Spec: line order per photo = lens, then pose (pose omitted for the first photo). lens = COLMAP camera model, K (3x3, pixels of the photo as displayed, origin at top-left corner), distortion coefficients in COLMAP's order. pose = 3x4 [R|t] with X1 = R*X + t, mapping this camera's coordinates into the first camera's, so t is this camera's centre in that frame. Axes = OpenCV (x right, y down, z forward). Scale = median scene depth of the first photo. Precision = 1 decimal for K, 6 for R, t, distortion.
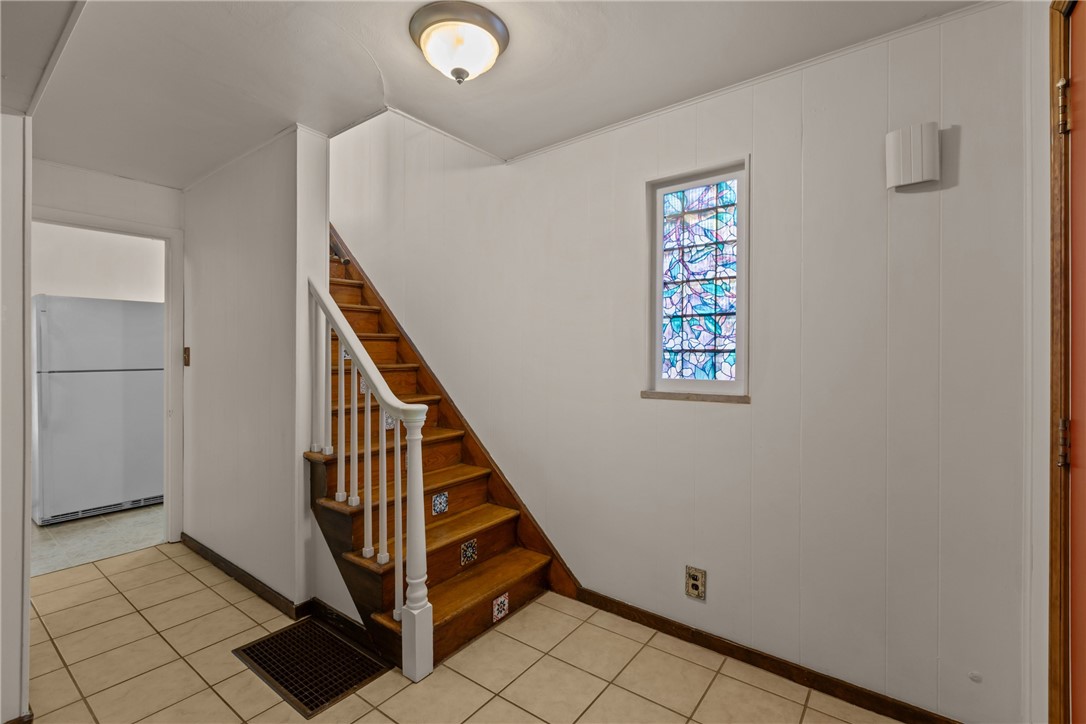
lens RADIAL K [[484.3, 0, 538.3], [0, 484.3, 358.5], [0, 0, 1]] dist [0.000278, 0.000104]
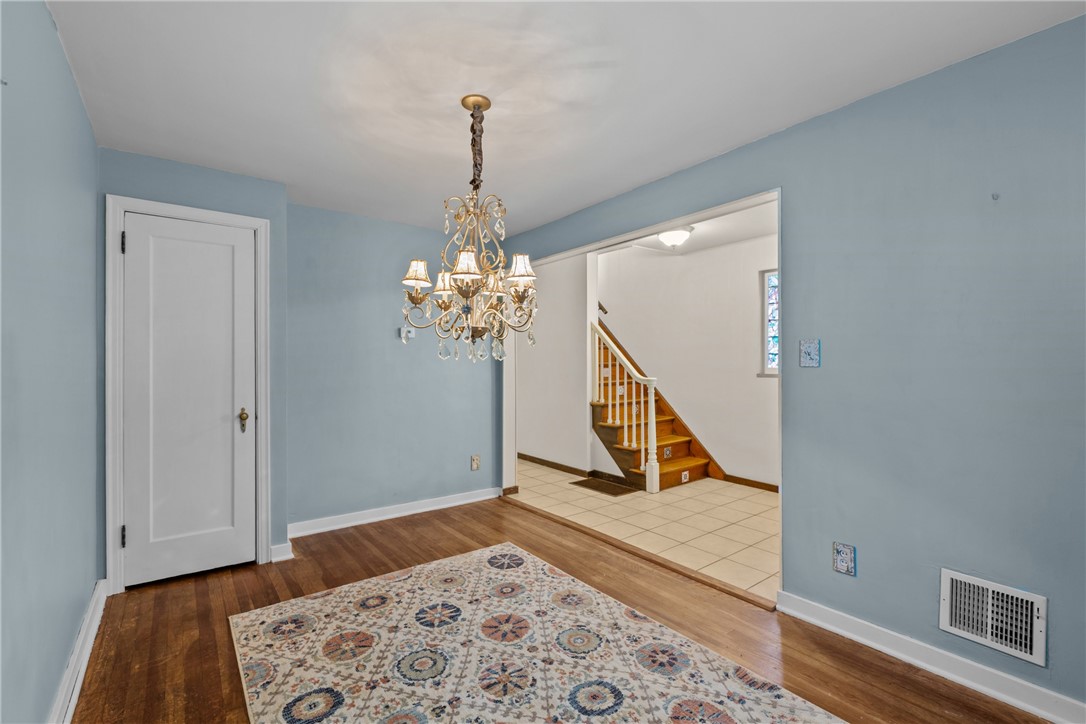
lens RADIAL K [[484.3, 0, 538.3], [0, 484.3, 358.5], [0, 0, 1]] dist [0.000278, 0.000104]
pose [[0.963660, -0.007596, -0.267025, -0.132807], [0.007663, 0.999970, -0.000791, -0.002523], [0.267023, -0.001284, 0.963689, -1.246156]]
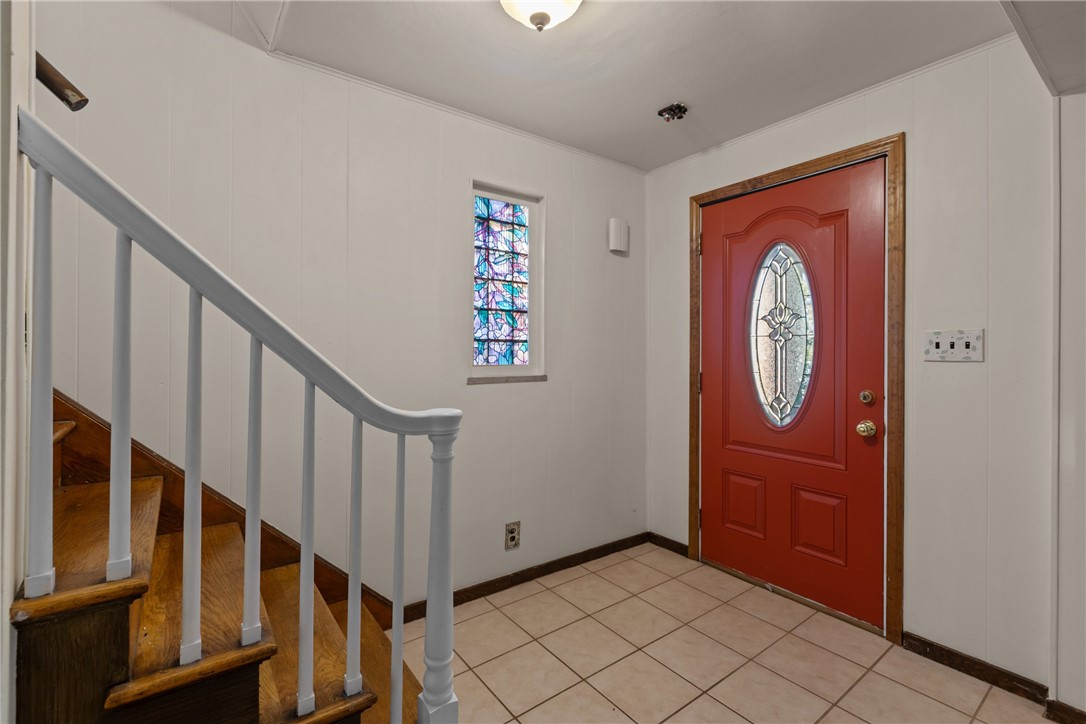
lens RADIAL K [[482.2, 0, 544.9], [0, 482.2, 350.2], [0, 0, 1]] dist [-0.001567, -0.000001]
pose [[0.274042, -0.001165, 0.961717, -0.765294], [-0.002643, 0.999995, 0.001964, 0.005199], [-0.961714, -0.003080, 0.274037, 0.577053]]
